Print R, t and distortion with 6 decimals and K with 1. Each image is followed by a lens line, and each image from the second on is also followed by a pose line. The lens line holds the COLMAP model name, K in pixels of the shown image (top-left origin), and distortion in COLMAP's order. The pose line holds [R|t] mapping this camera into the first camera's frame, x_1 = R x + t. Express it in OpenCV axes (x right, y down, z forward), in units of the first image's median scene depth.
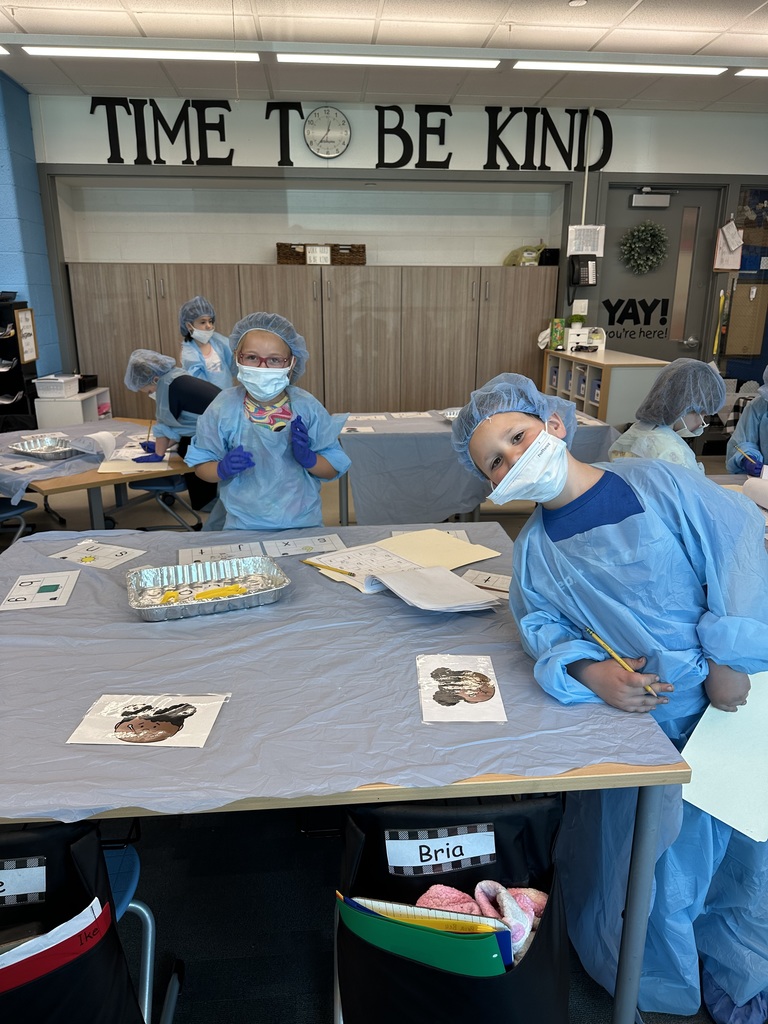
lens RADIAL K [[732.4, 0, 385.7], [0, 732.4, 512.5], [0, 0, 1]] dist [0.036531, -0.035504]
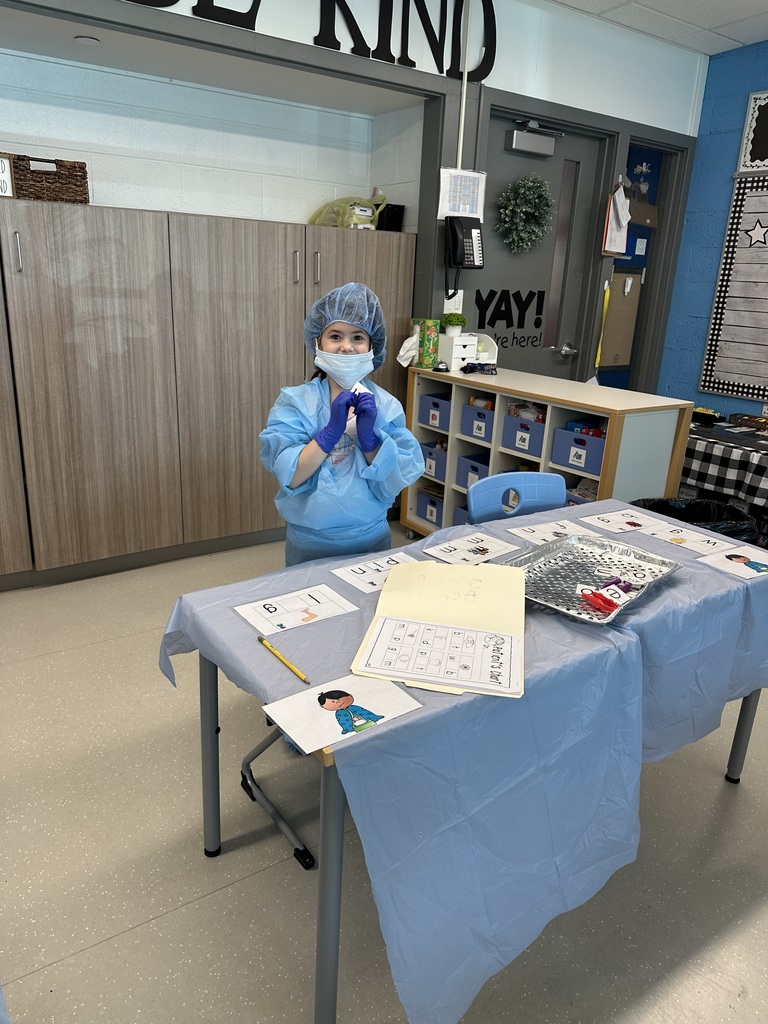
lens RADIAL K [[732.4, 0, 375.8], [0, 732.4, 504.8], [0, 0, 1]] dist [0.036531, -0.035504]
pose [[0.873898, -0.111442, 0.473162, -0.121471], [0.100574, 0.993756, 0.048302, -0.145621], [-0.475591, 0.005377, 0.879650, 0.488517]]
